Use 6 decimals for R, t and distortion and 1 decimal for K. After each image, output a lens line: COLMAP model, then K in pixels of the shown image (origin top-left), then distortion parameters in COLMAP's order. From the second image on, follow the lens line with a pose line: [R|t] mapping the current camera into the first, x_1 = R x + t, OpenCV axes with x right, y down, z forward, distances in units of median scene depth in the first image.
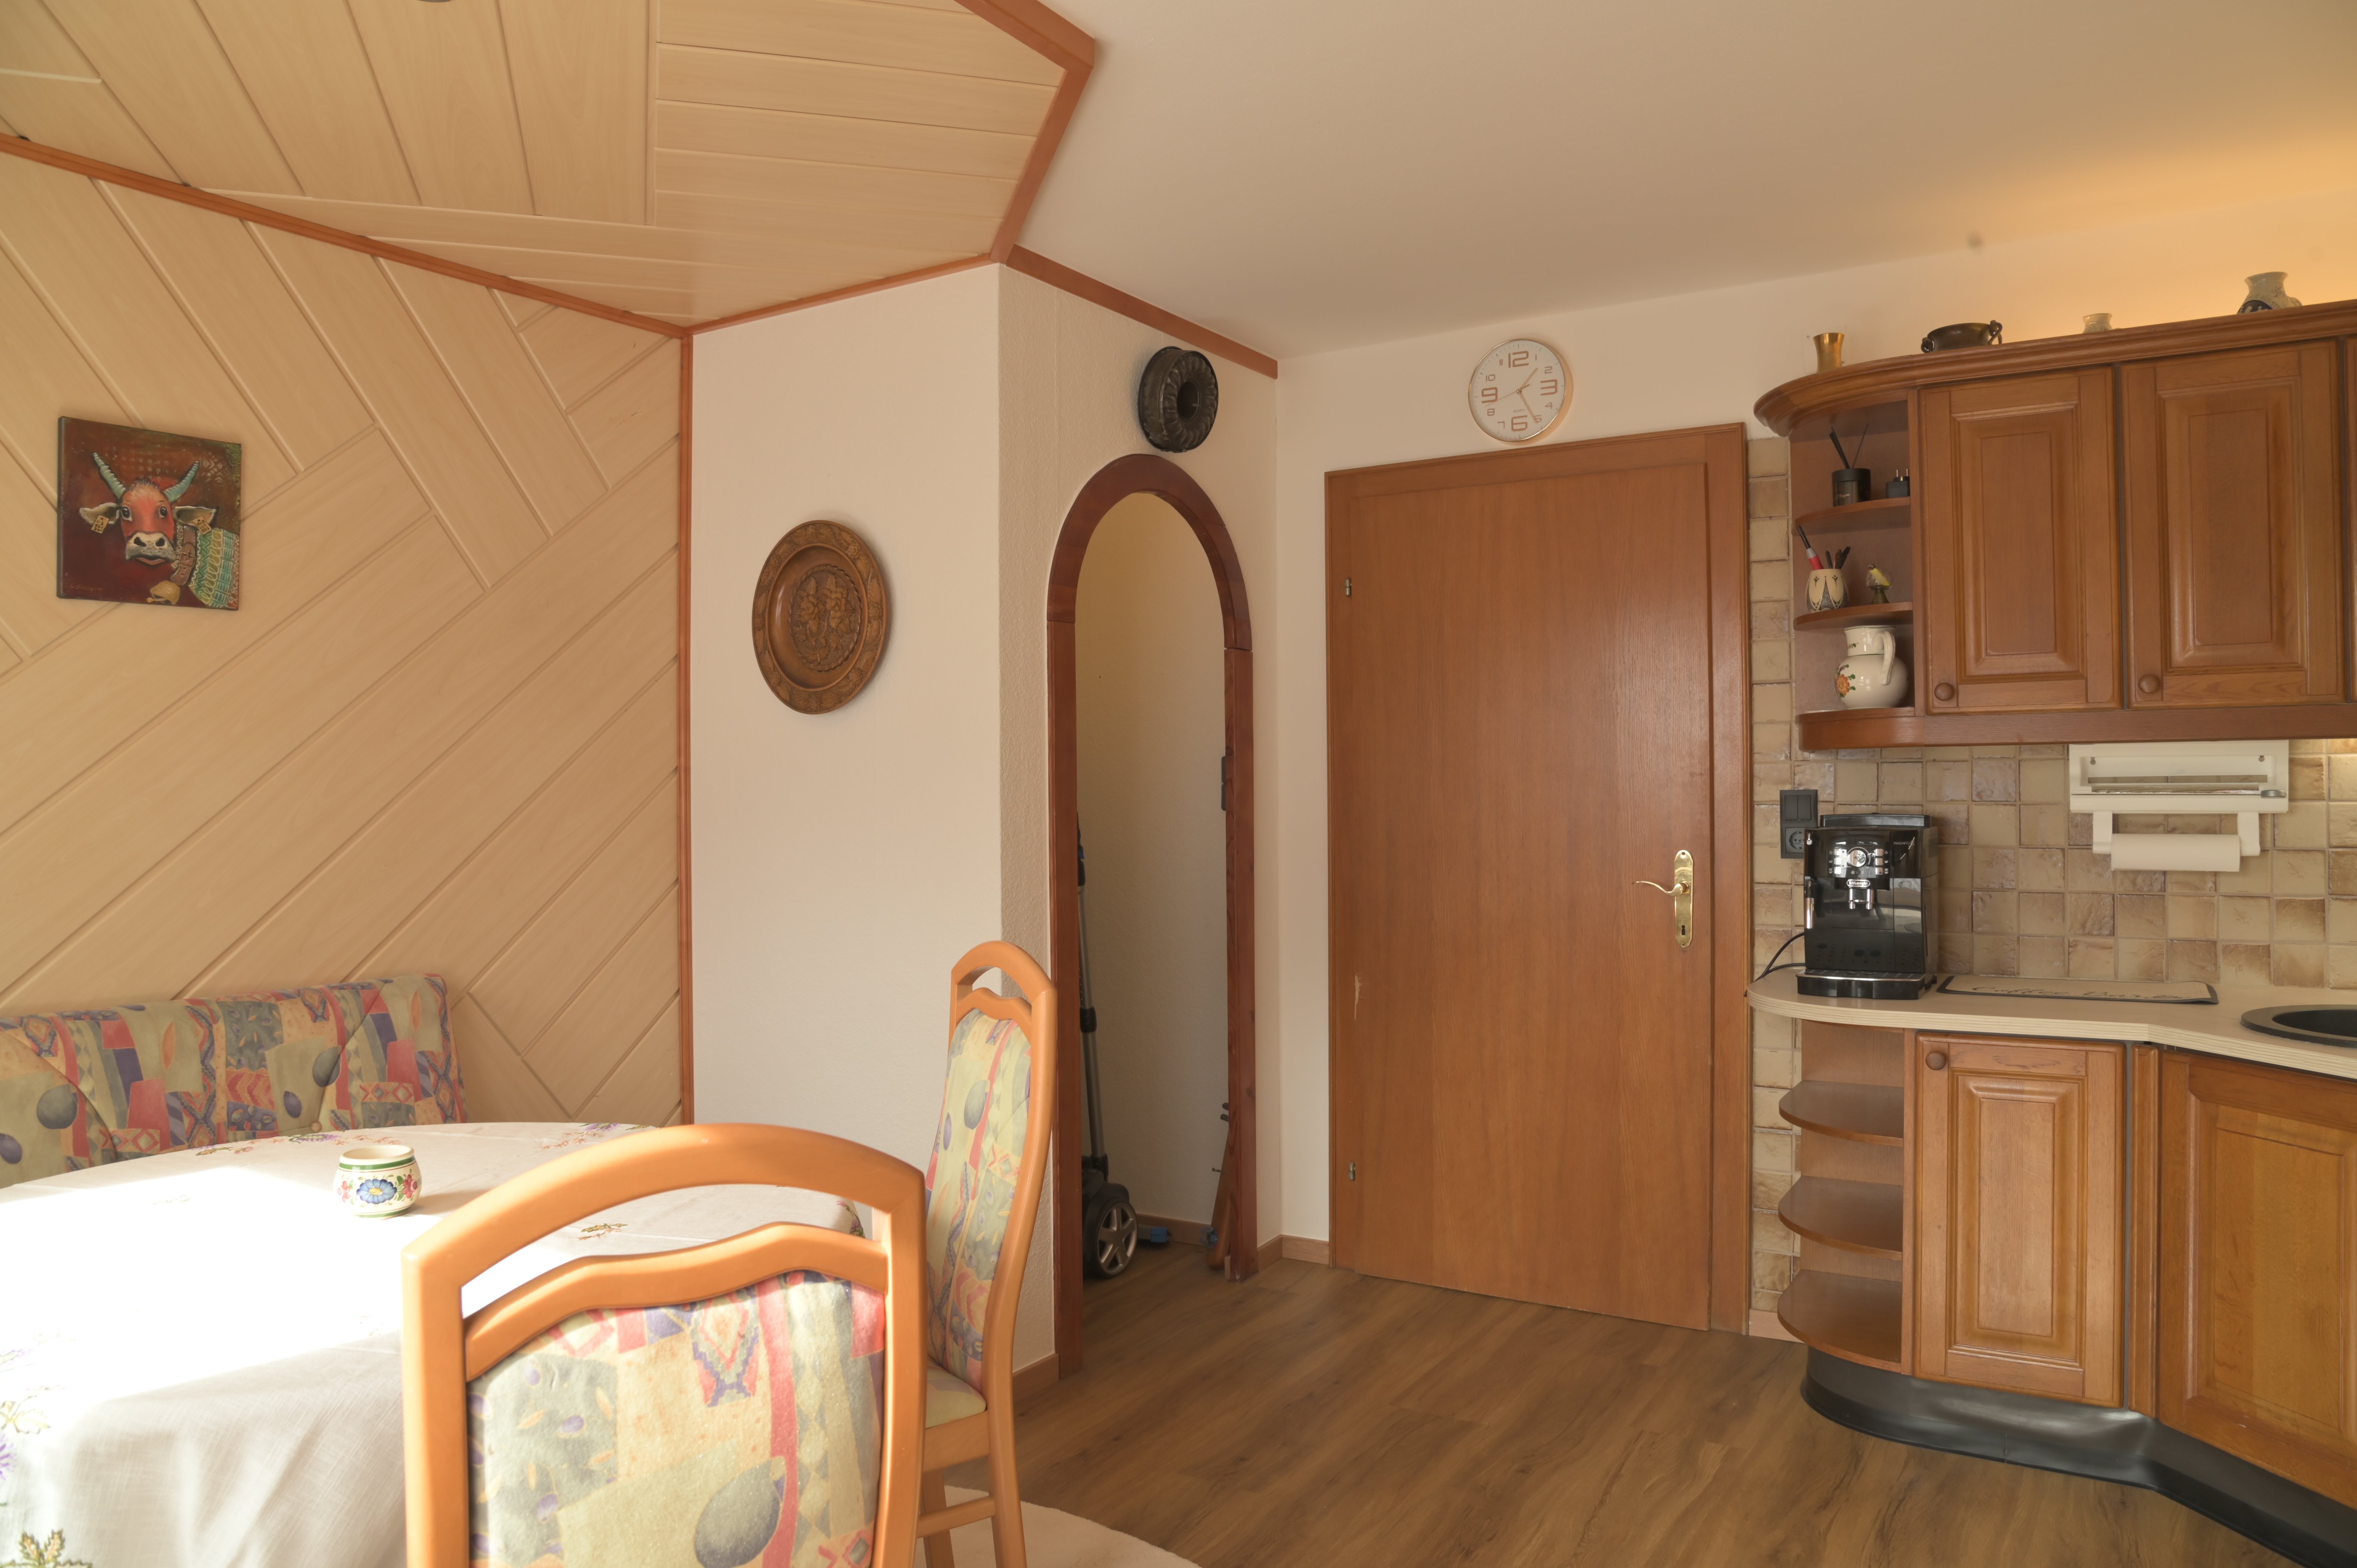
lens RADIAL K [[1628.9, 0, 1178.5], [0, 1628.9, 784.0], [0, 0, 1]] dist [-0.109719, 0.066296]
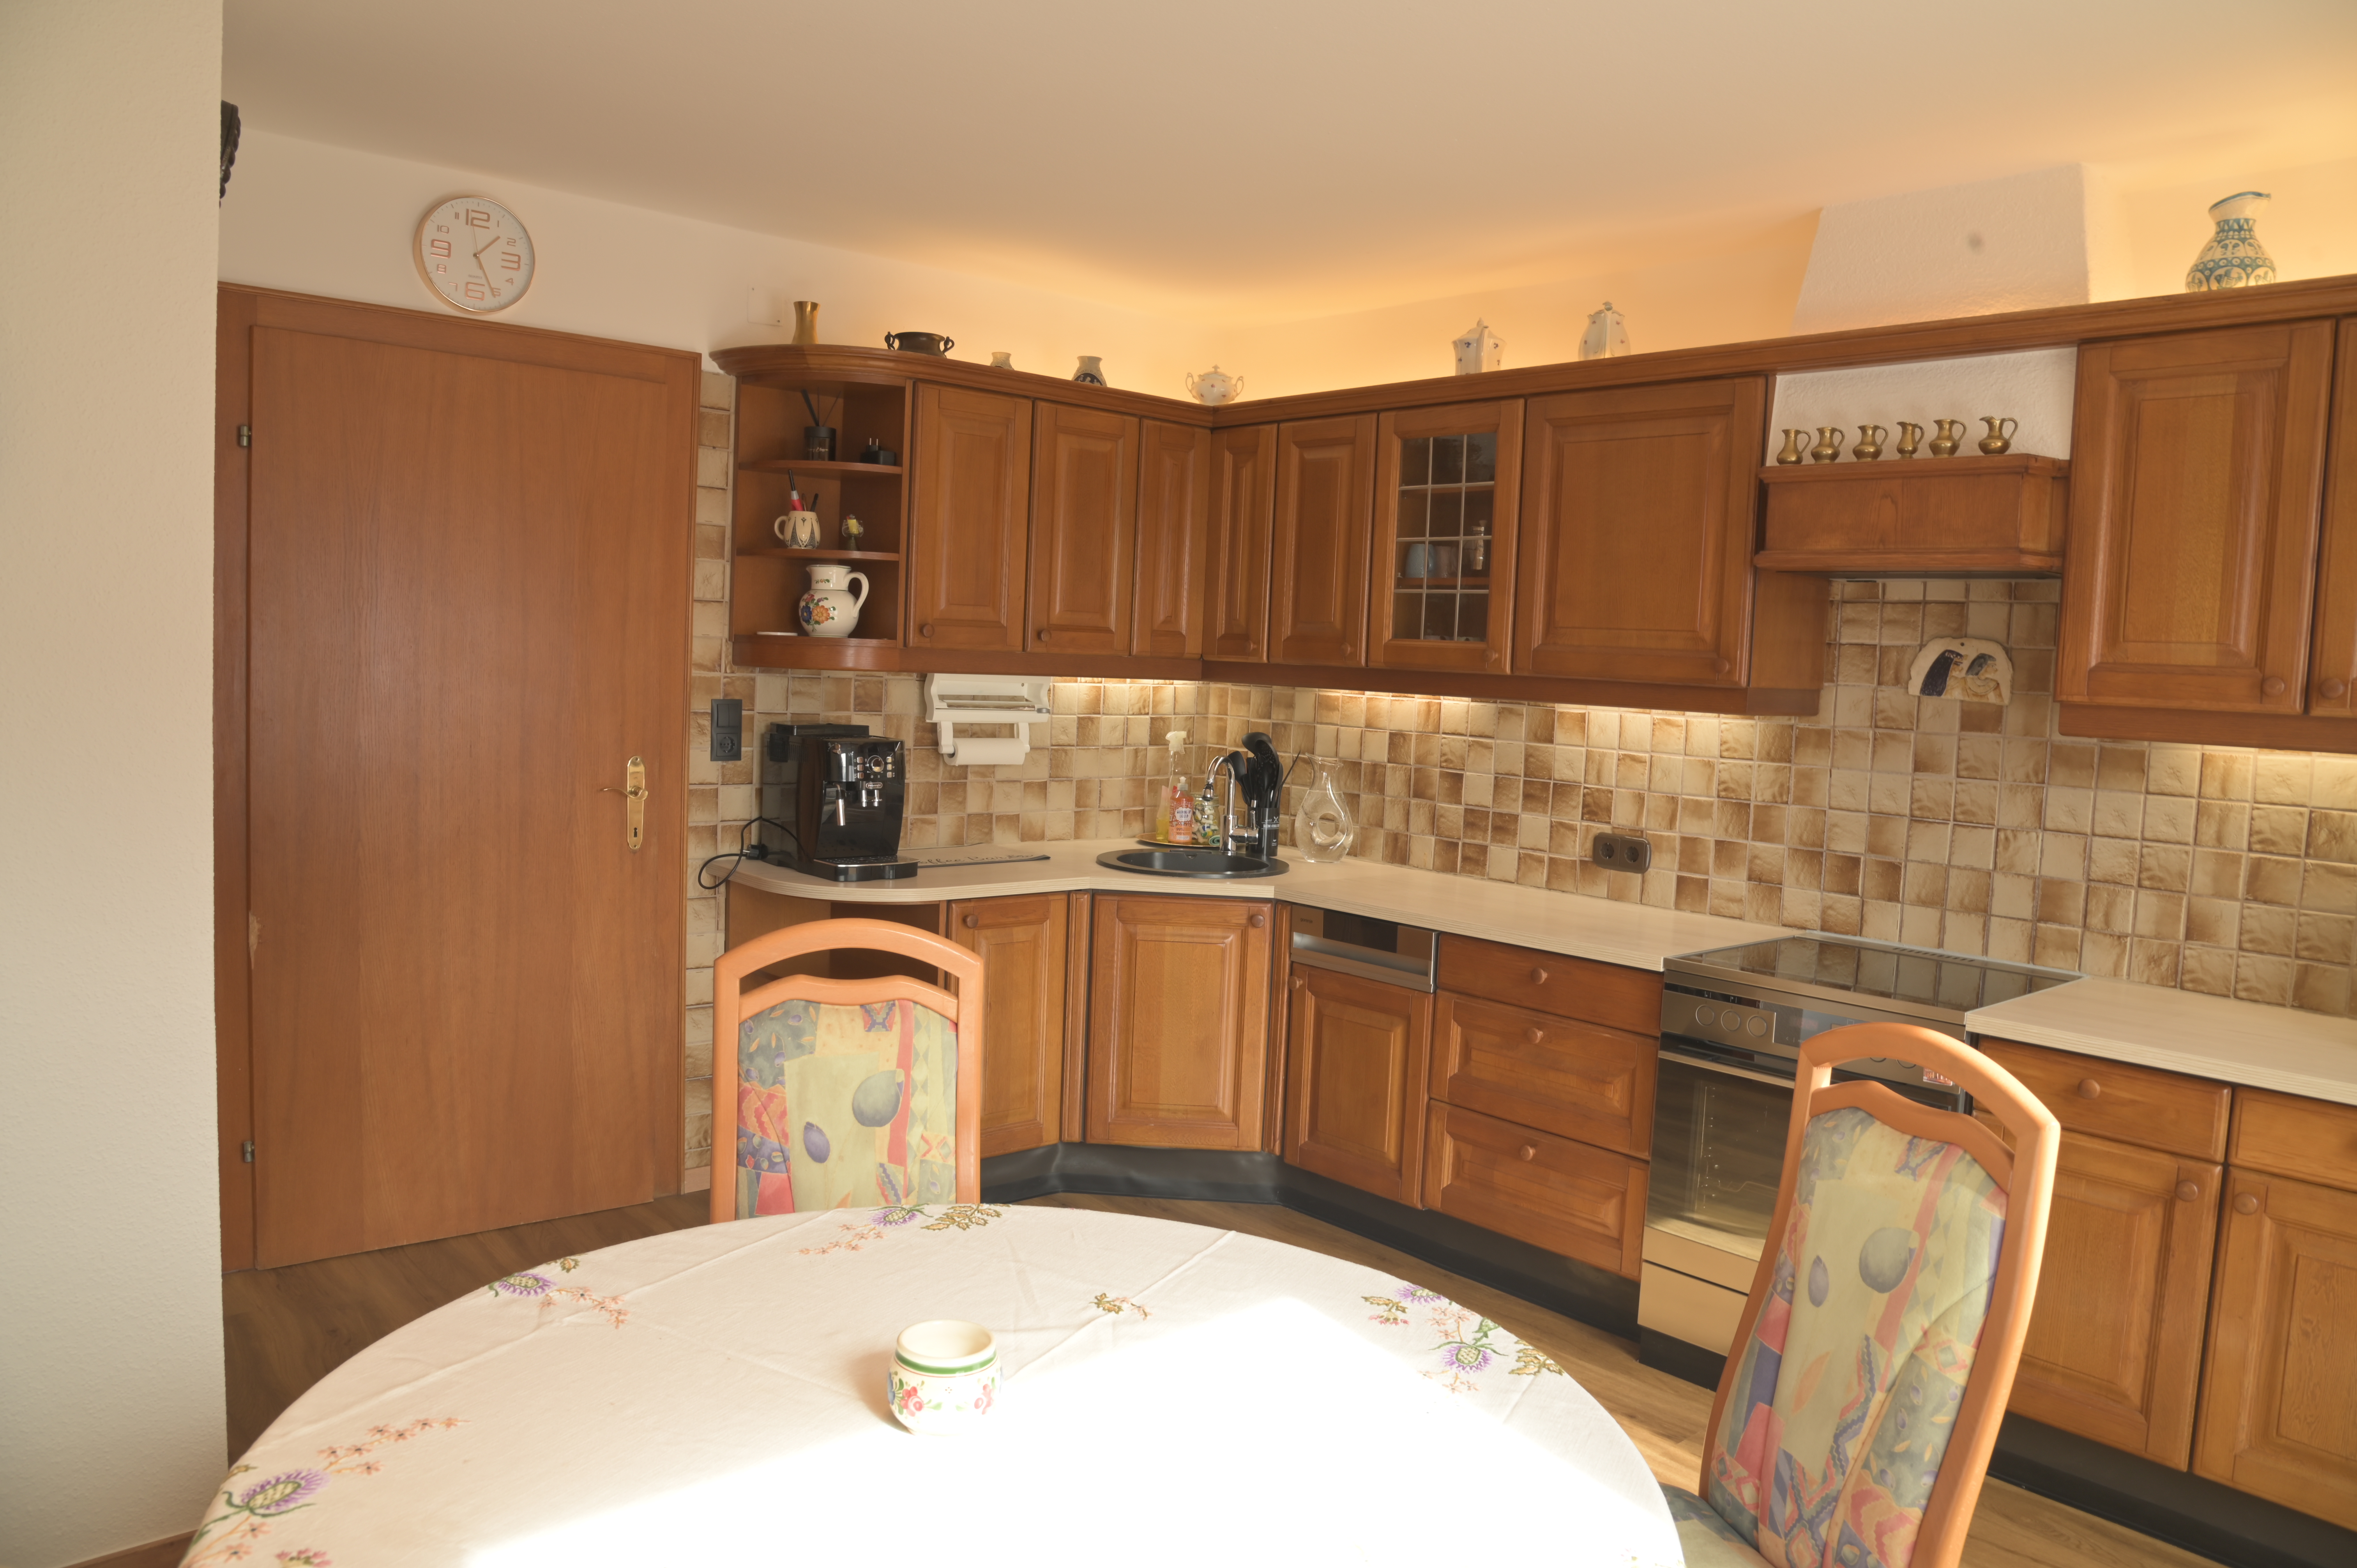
lens RADIAL K [[1628.9, 0, 1178.5], [0, 1628.9, 784.0], [0, 0, 1]] dist [-0.109719, 0.066296]
pose [[0.273513, -0.053168, 0.960398, -0.684396], [-0.050011, 0.996334, 0.069401, -0.035330], [-0.960567, -0.067013, 0.269851, 0.444431]]
